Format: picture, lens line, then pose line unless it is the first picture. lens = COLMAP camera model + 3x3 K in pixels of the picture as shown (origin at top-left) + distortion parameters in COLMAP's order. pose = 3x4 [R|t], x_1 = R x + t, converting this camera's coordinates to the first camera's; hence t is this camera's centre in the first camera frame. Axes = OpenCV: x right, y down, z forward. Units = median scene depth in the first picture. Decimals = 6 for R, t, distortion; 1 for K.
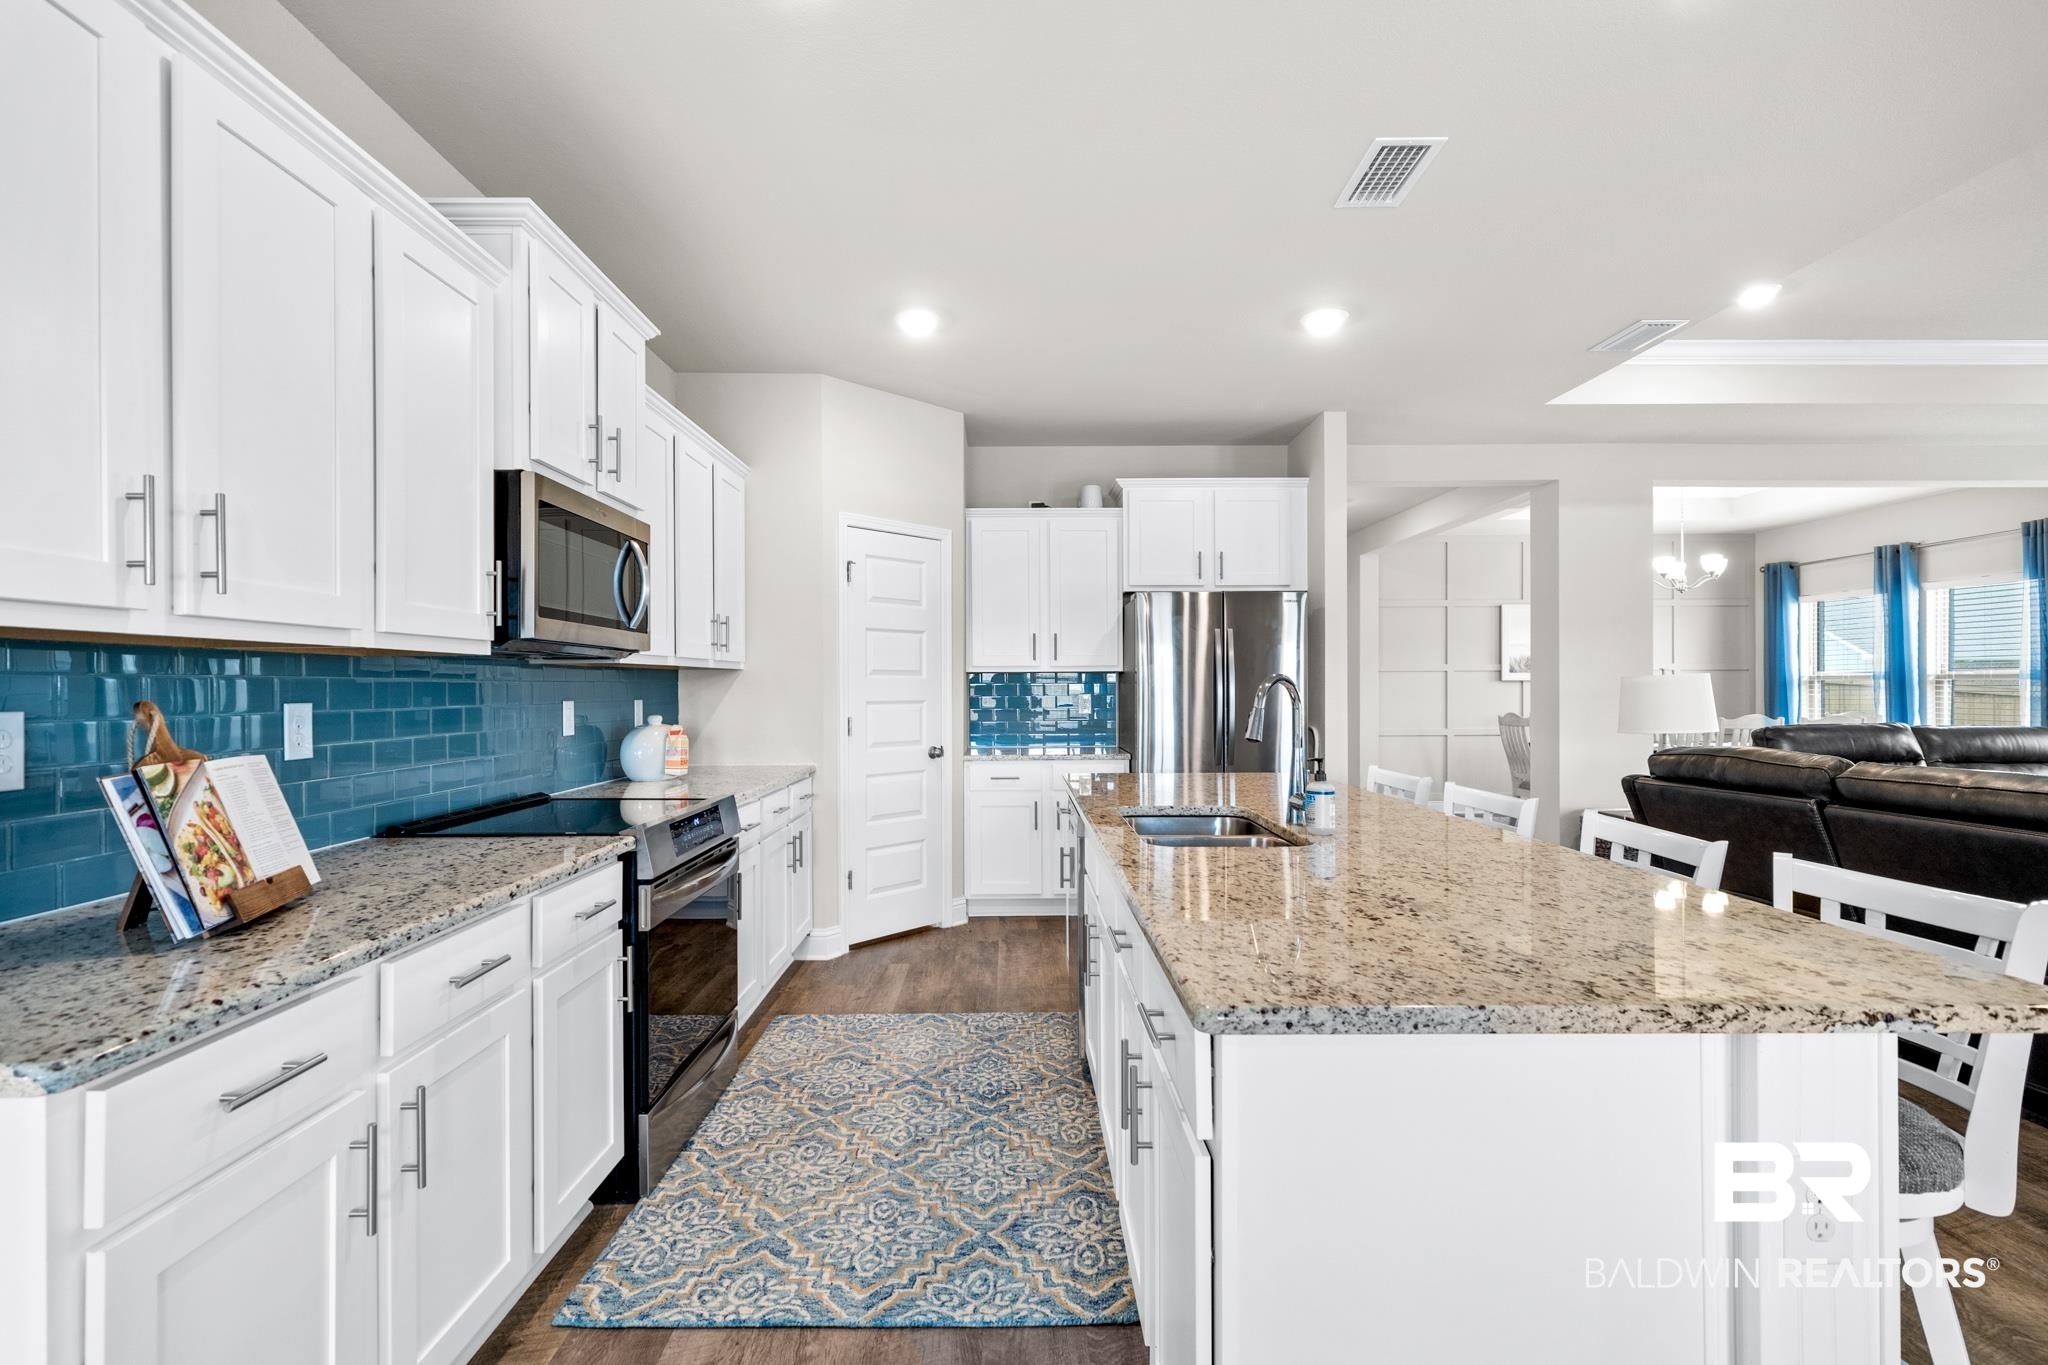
lens RADIAL K [[943.3, 0, 1024.0], [0, 943.3, 682.5], [0, 0, 1]] dist [0.001814, 0.000139]
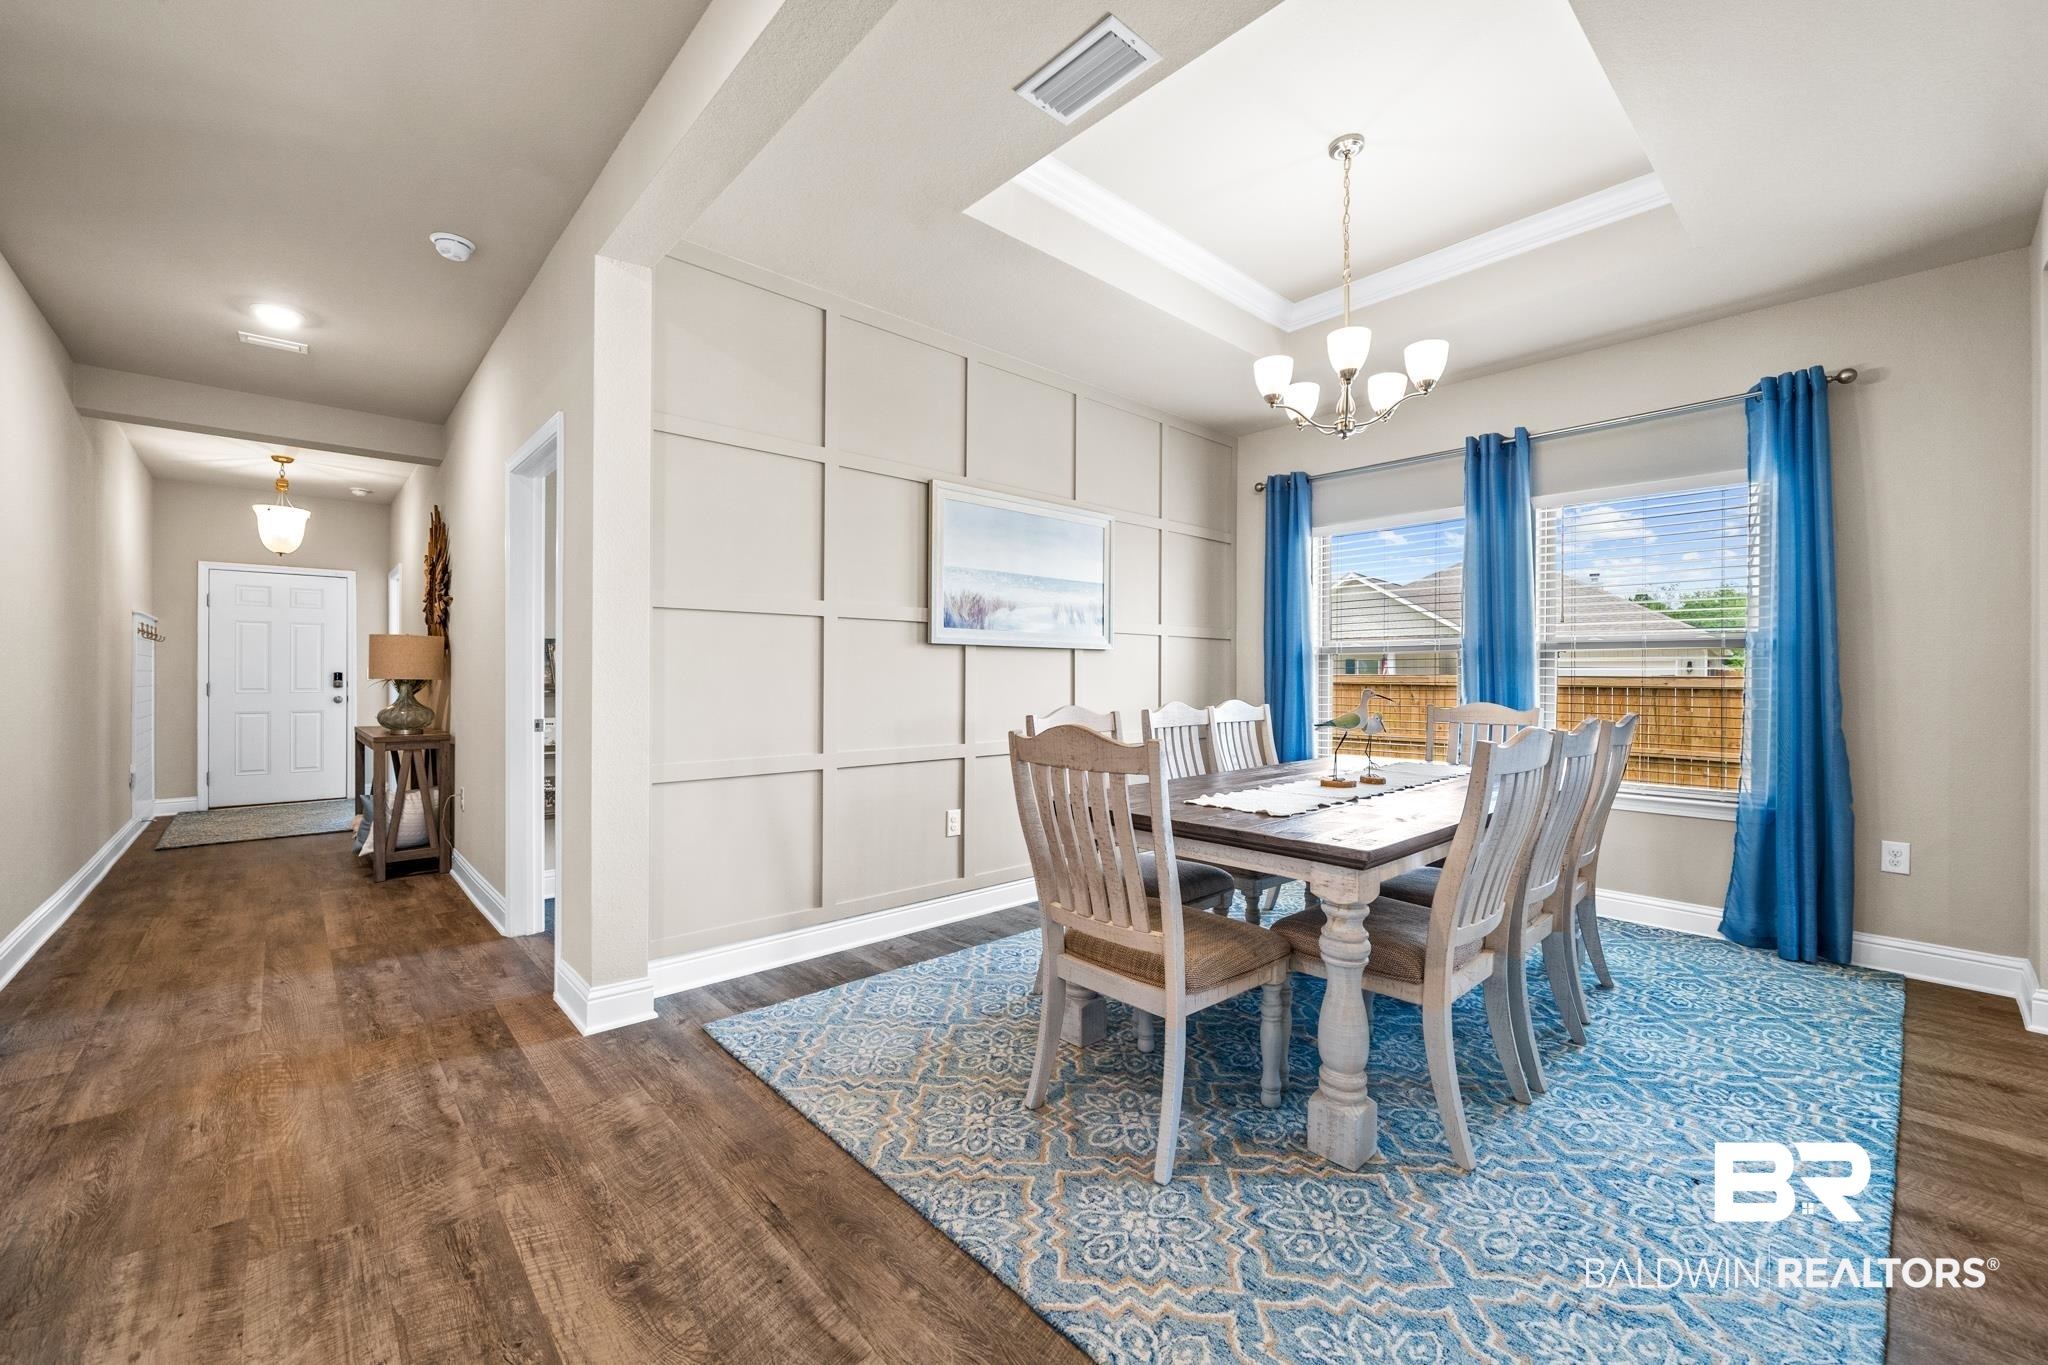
lens RADIAL K [[829.8, 0, 1030.9], [0, 829.8, 676.0], [0, 0, 1]] dist [-0.000382, 0.000019]
pose [[0.747973, 0.003747, 0.663719, 0.478894], [-0.009355, 0.999944, 0.004898, 0.020197], [-0.663664, -0.009873, 0.747966, 1.162256]]
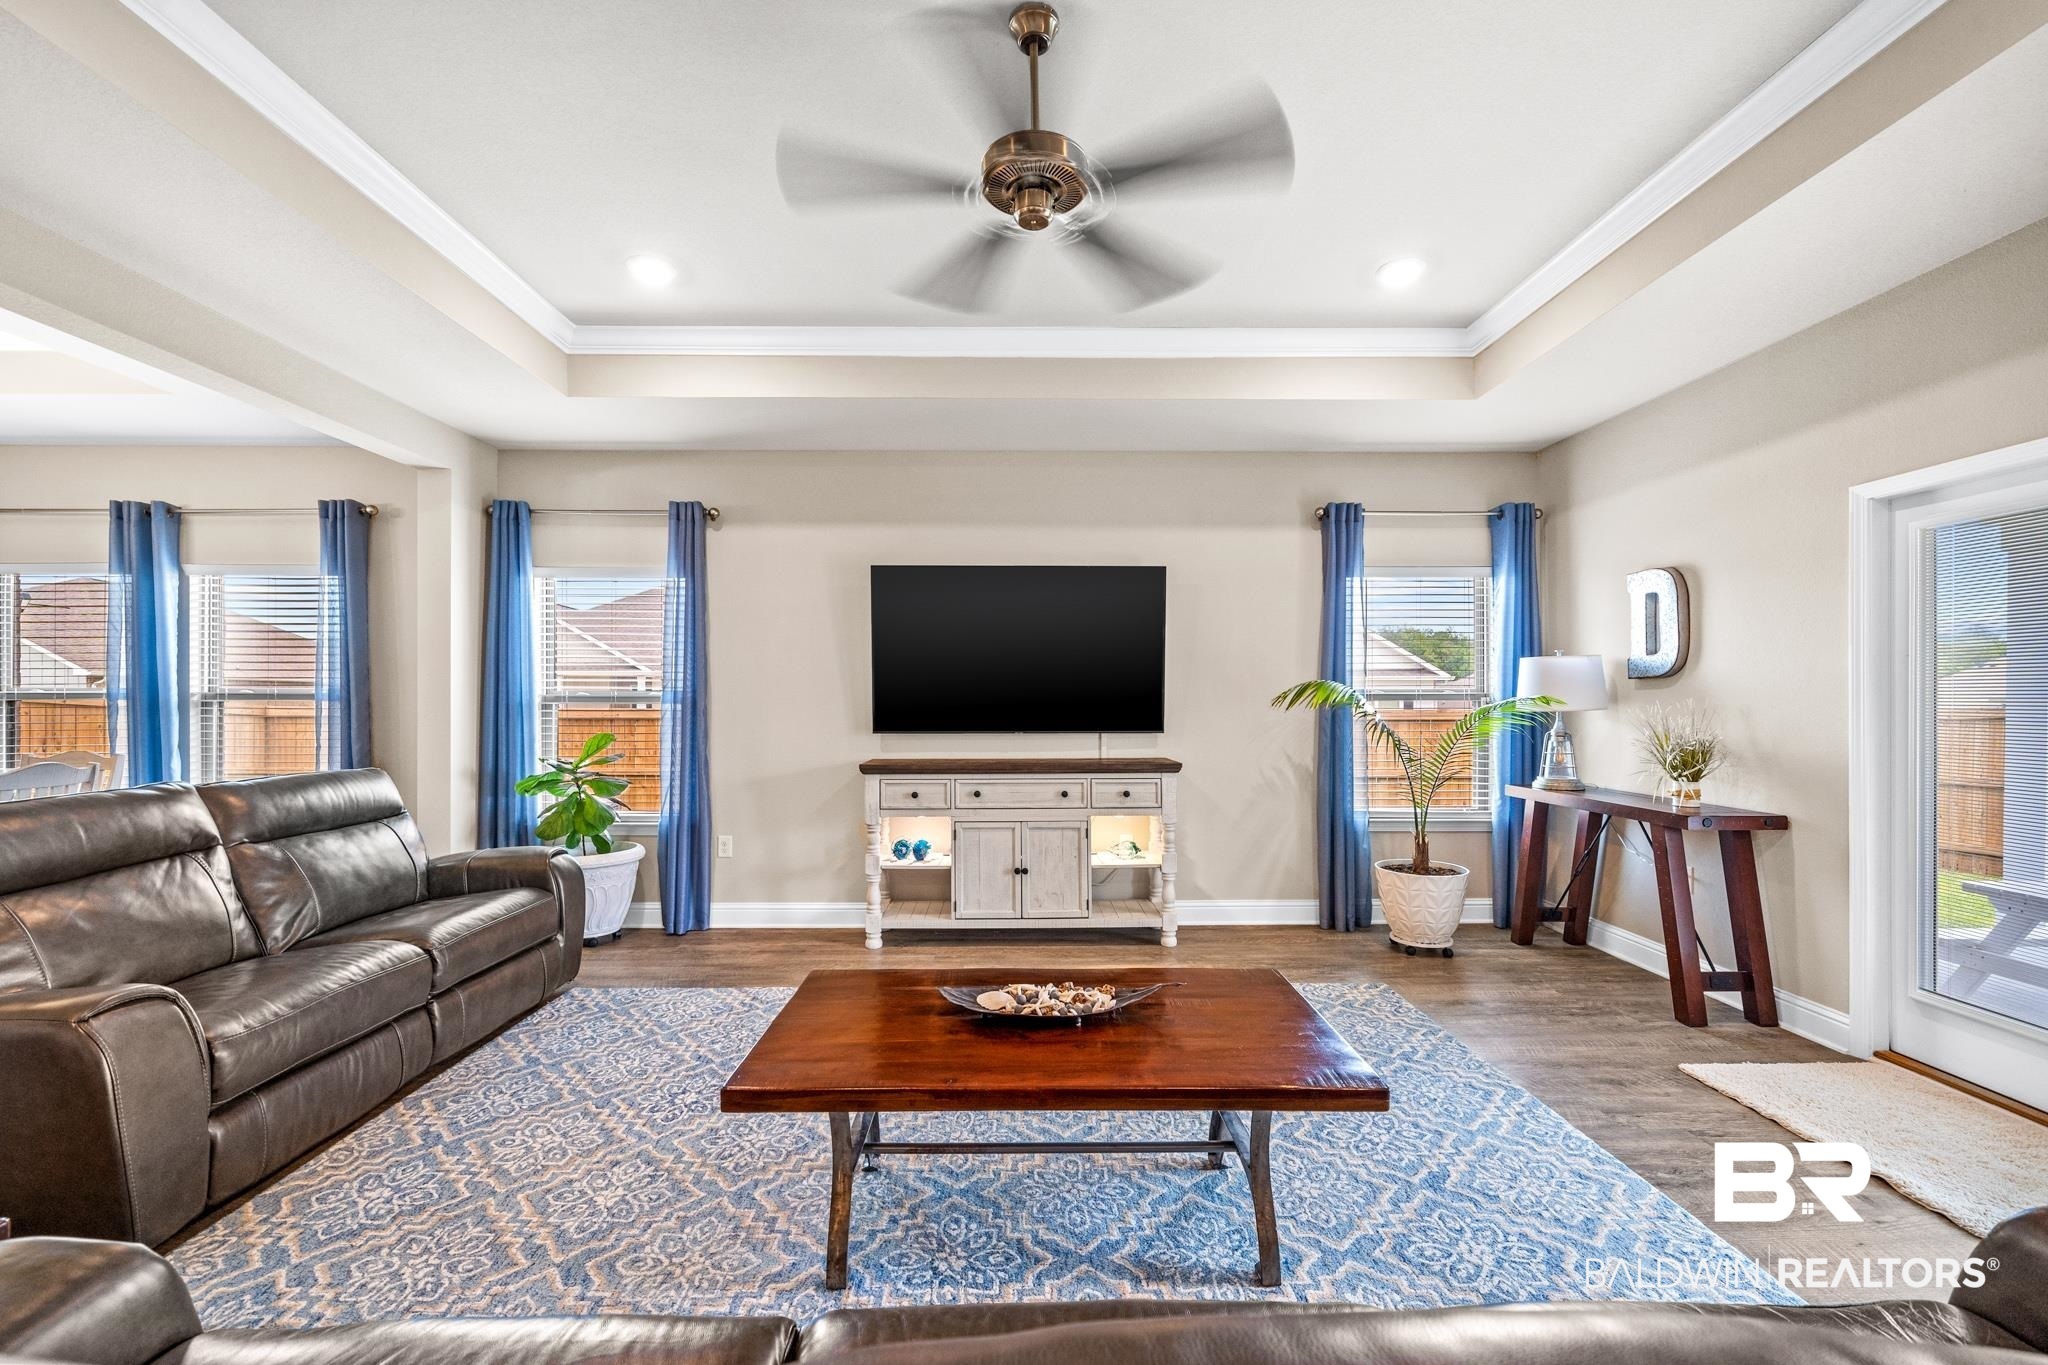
lens RADIAL K [[835.3, 0, 1028.4], [0, 835.3, 694.7], [0, 0, 1]] dist [-0.002159, -0.000557]
pose [[-0.012445, 0.008906, 0.999883, 0.454882], [-0.003210, 0.999955, -0.008946, -0.005317], [-0.999917, -0.003321, -0.012416, 0.532869]]
